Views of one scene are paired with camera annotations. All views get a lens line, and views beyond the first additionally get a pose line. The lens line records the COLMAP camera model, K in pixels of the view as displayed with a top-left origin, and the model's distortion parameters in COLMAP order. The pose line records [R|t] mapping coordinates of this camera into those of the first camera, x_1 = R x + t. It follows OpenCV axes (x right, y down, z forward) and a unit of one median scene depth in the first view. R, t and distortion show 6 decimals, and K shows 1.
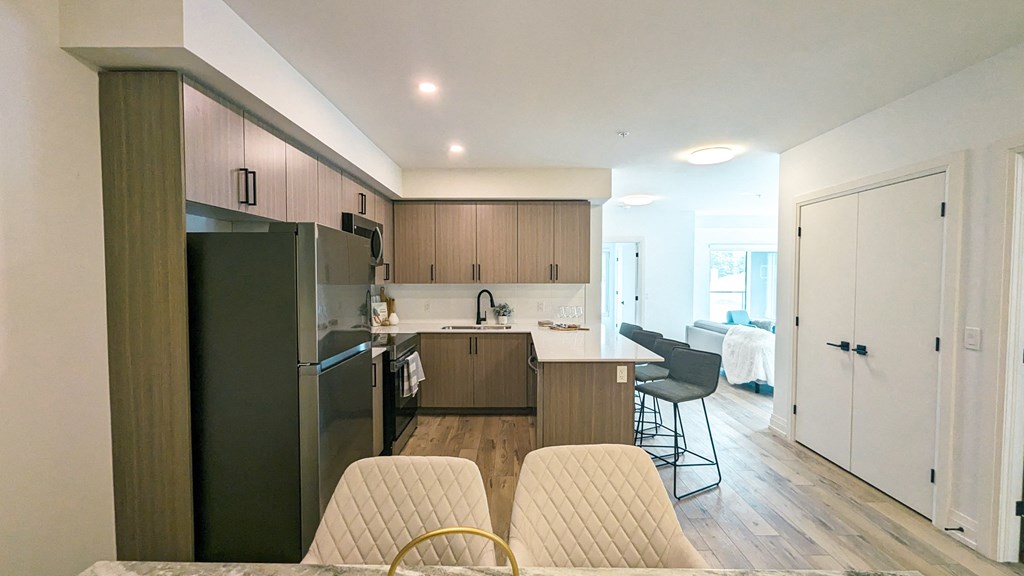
lens RADIAL K [[427.0, 0, 513.3], [0, 427.0, 289.3], [0, 0, 1]] dist [-0.001385, -0.000140]
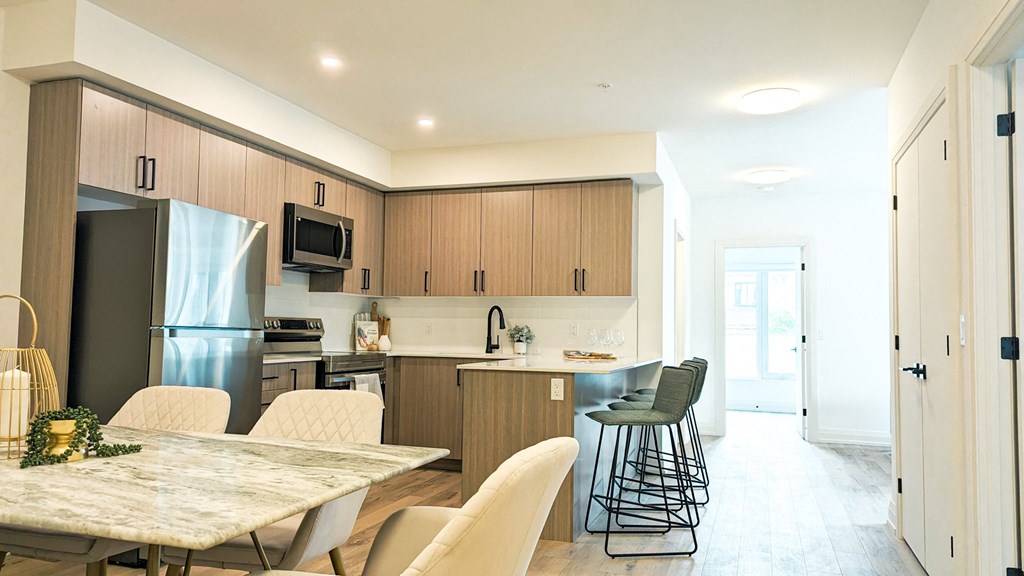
lens RADIAL K [[728.8, 0, 503.5], [0, 728.8, 288.5], [0, 0, 1]] dist [0.073599, -0.068115]
pose [[0.942538, -0.004496, -0.334070, 0.387375], [-0.026590, 0.995728, -0.088420, 0.086944], [0.333040, 0.092222, 0.938392, -0.190677]]
